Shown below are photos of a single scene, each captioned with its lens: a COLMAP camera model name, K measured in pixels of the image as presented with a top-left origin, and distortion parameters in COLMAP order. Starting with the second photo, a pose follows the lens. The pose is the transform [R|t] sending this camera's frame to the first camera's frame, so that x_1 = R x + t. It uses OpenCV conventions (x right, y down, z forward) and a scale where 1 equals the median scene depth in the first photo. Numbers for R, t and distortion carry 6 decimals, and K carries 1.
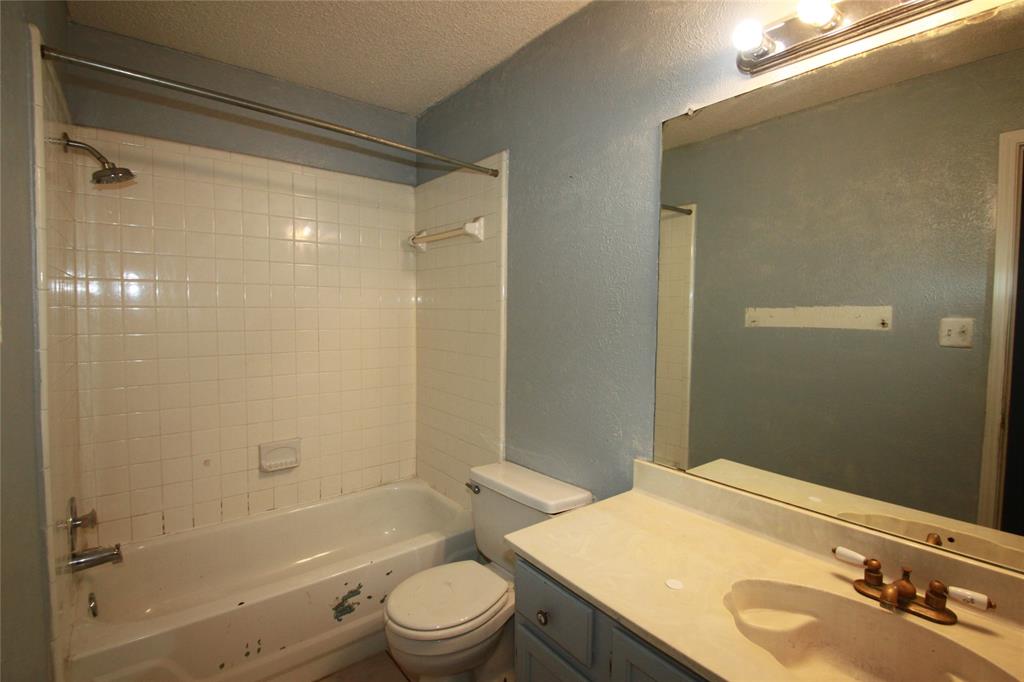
lens RADIAL K [[472.5, 0, 511.1], [0, 472.5, 337.7], [0, 0, 1]] dist [0.001823, -0.002620]
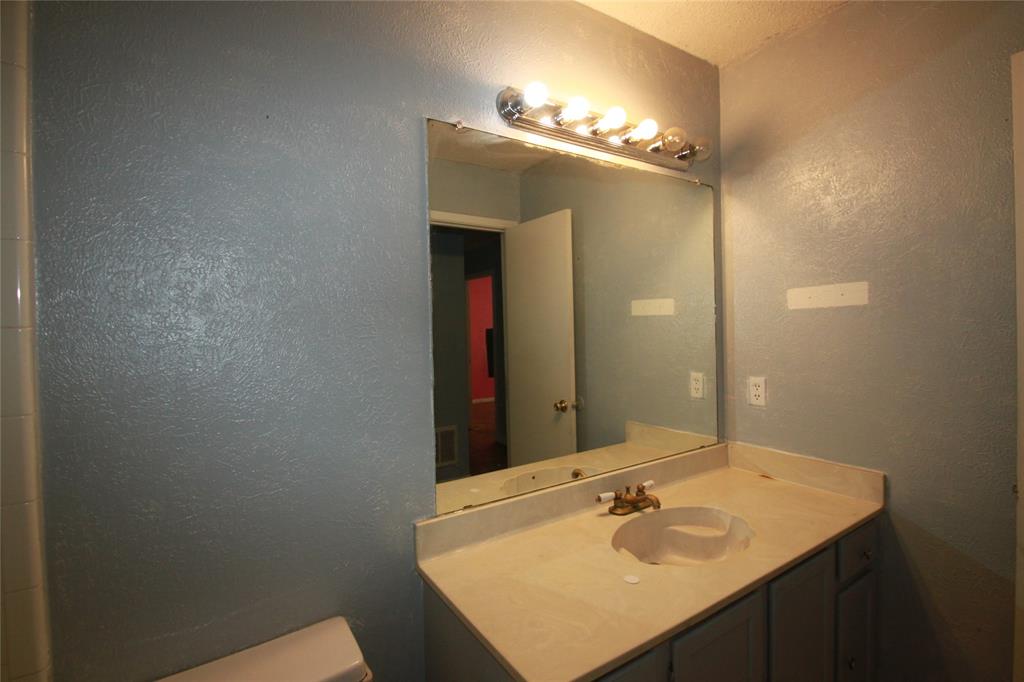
lens RADIAL K [[472.5, 0, 514.4], [0, 472.5, 338.9], [0, 0, 1]] dist [0.001823, -0.002620]
pose [[0.090814, -0.040495, 0.995044, -0.629736], [0.078165, 0.996380, 0.033416, -0.083845], [-0.992796, 0.074743, 0.093651, 0.926702]]
